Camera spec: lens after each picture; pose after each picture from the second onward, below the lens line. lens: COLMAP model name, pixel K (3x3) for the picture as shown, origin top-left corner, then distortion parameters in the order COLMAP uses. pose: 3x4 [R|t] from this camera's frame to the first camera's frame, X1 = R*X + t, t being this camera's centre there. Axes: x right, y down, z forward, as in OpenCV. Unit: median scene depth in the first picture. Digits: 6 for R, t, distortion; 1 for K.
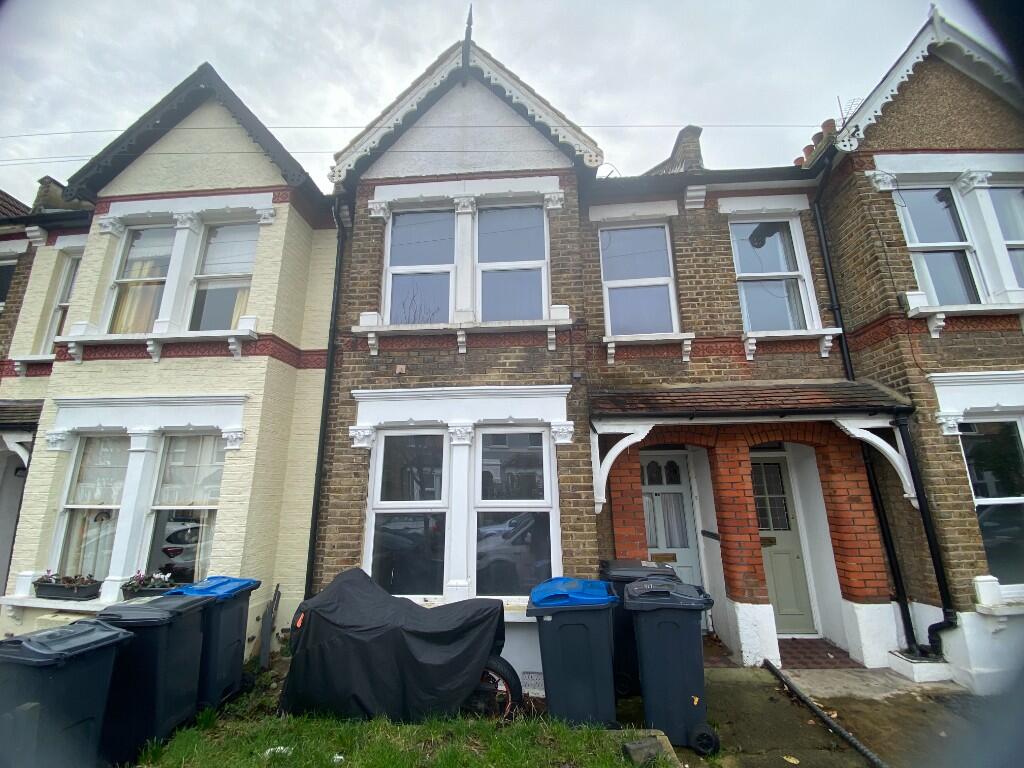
lens RADIAL K [[413.7, 0, 507.5], [0, 413.7, 383.7], [0, 0, 1]] dist [-0.008369, -0.002437]
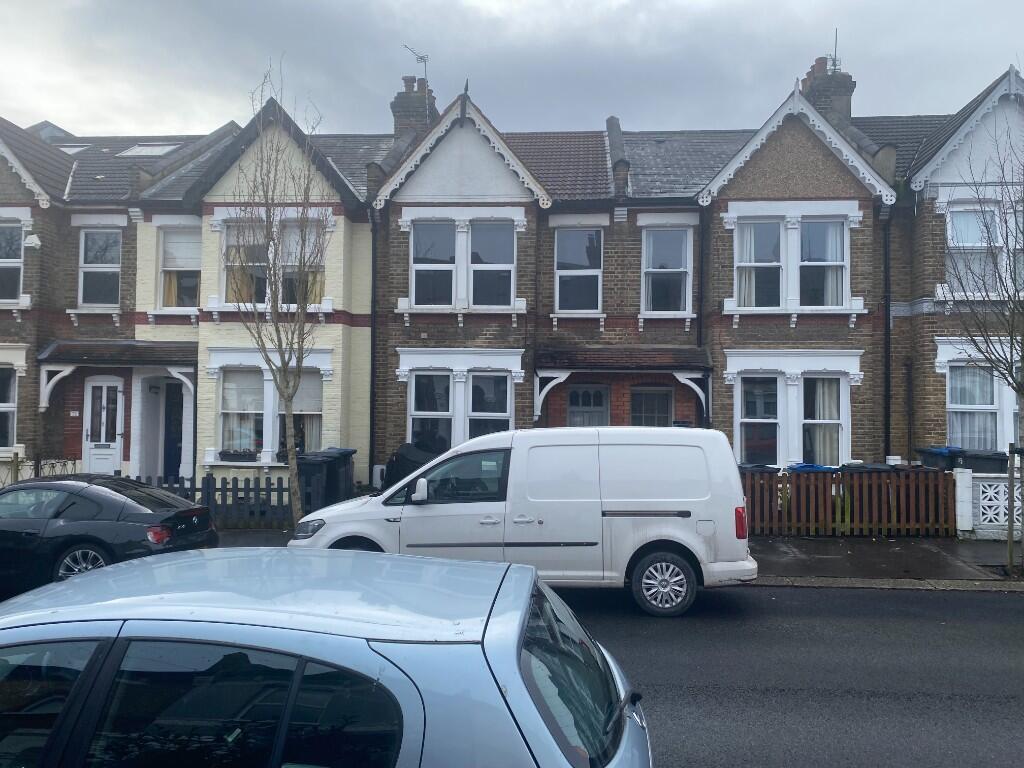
lens RADIAL K [[768.6, 0, 513.0], [0, 768.6, 381.2], [0, 0, 1]] dist [0.005547, 0.001832]
pose [[0.999743, 0.022403, -0.003594, 0.112211], [-0.021120, 0.976722, 0.213466, -0.509125], [0.008293, -0.213335, 0.976944, -2.007551]]
